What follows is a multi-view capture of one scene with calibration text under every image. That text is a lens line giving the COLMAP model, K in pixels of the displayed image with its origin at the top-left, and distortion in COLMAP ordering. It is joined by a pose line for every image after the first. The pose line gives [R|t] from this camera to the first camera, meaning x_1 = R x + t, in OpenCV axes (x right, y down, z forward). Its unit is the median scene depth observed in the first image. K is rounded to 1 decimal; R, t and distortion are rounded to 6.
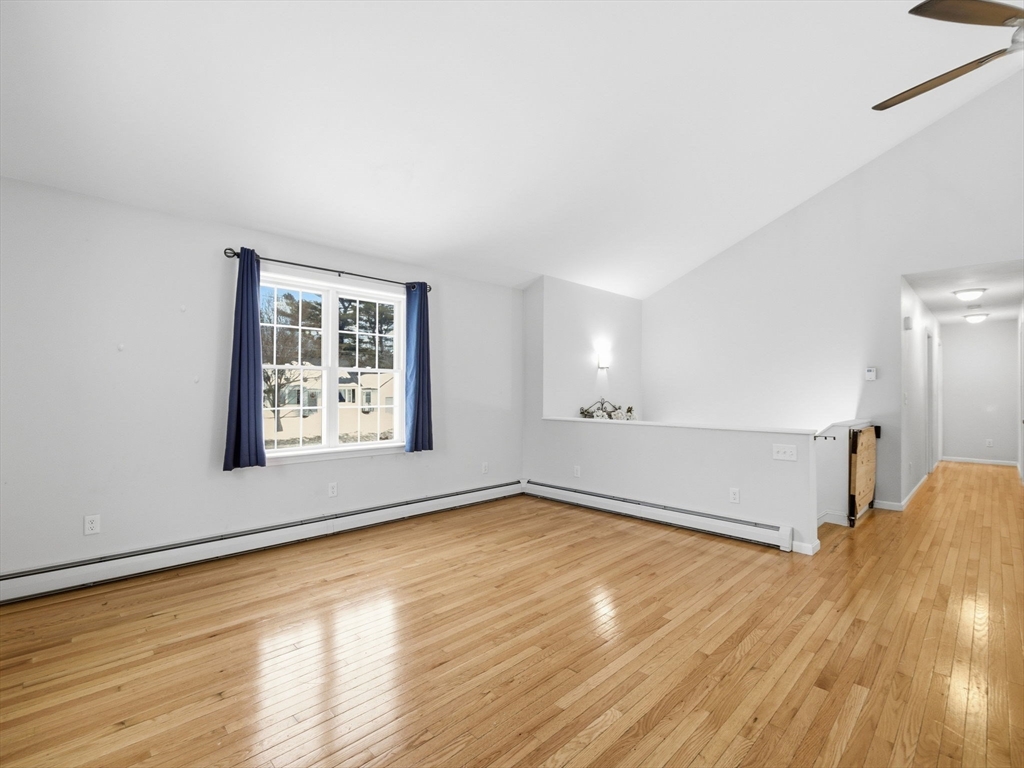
lens RADIAL K [[484.0, 0, 512.0], [0, 484.0, 384.0], [0, 0, 1]] dist [-0.001316, -0.001142]
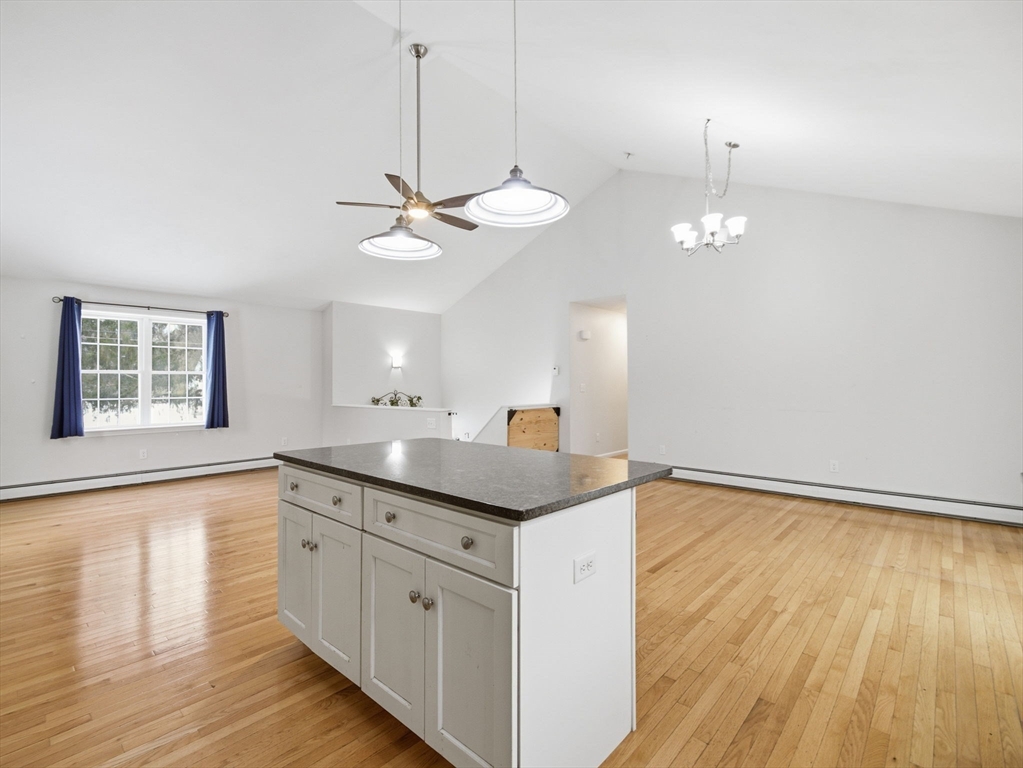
lens RADIAL K [[477.9, 0, 506.8], [0, 477.9, 376.7], [0, 0, 1]] dist [-0.002498, -0.001515]
pose [[0.999159, -0.010663, 0.039595, 0.681784], [0.010719, 0.999942, -0.001202, -0.004298], [-0.039579, 0.001625, 0.999215, -0.501112]]
